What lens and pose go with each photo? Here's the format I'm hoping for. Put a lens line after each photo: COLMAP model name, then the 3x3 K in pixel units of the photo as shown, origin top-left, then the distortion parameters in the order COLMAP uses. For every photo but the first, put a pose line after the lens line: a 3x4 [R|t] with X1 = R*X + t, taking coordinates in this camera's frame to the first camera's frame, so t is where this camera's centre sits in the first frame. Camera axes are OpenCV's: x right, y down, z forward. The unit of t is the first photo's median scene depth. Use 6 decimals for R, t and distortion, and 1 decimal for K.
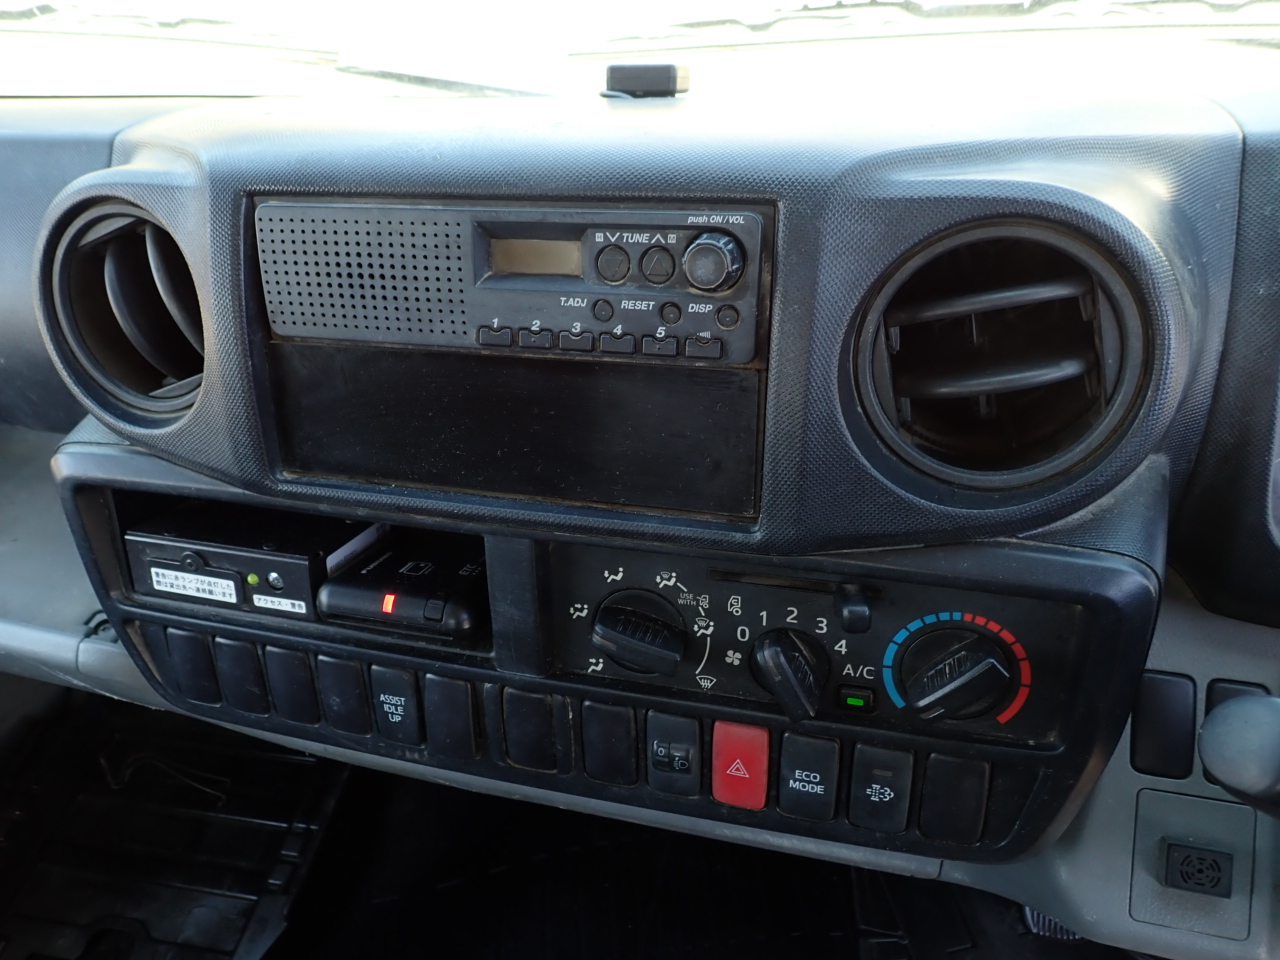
lens RADIAL K [[957.6, 0, 640.0], [0, 957.6, 480.0], [0, 0, 1]] dist [0.007674, -0.002482]
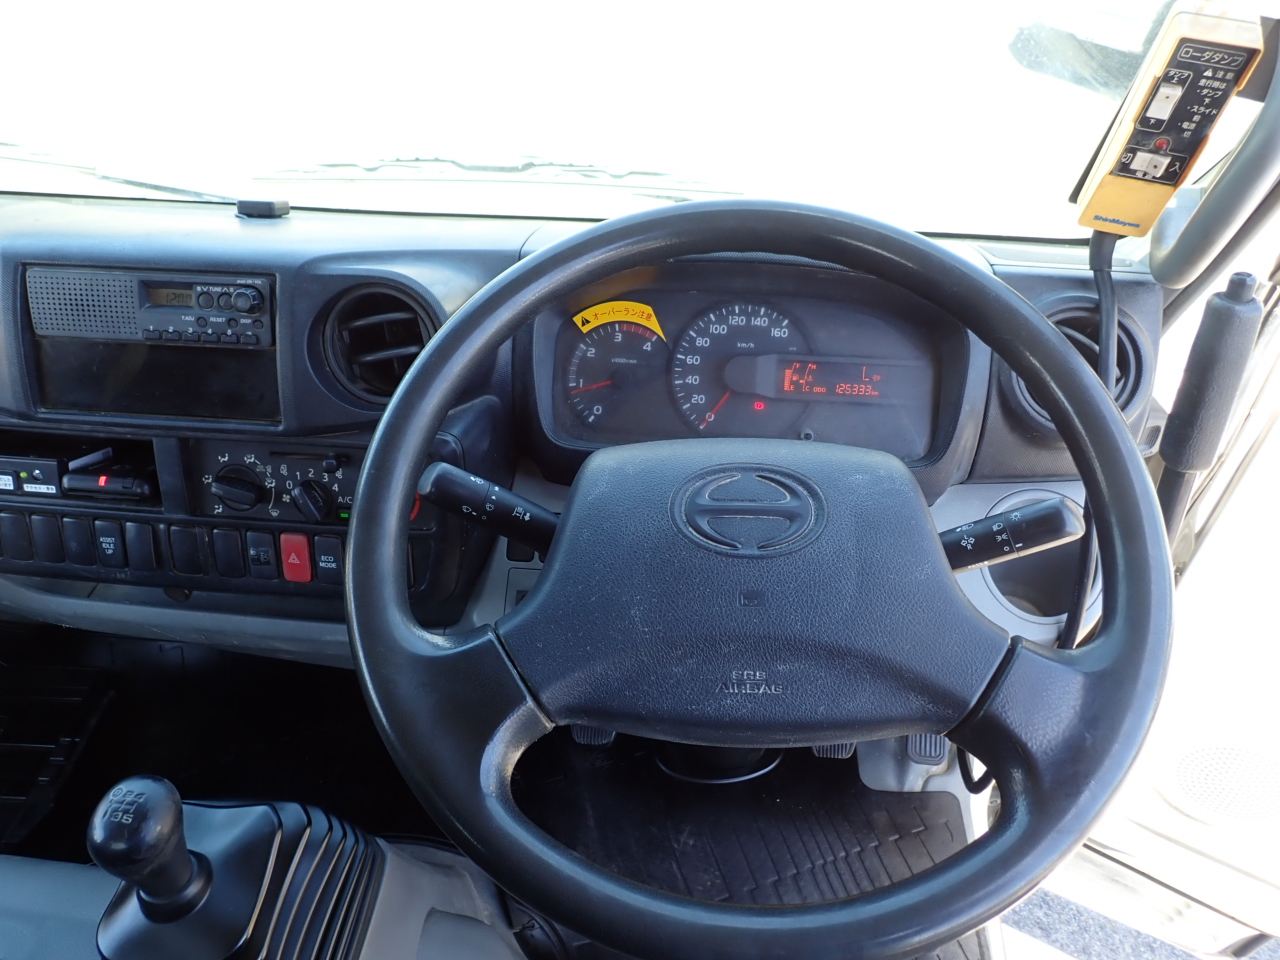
lens RADIAL K [[957.6, 0, 640.0], [0, 957.6, 480.0], [0, 0, 1]] dist [0.007674, -0.002482]
pose [[0.984775, -0.013110, 0.173338, 0.513519], [0.024964, 0.997482, -0.066386, 0.320687], [-0.172031, 0.069702, 0.982622, -1.175710]]
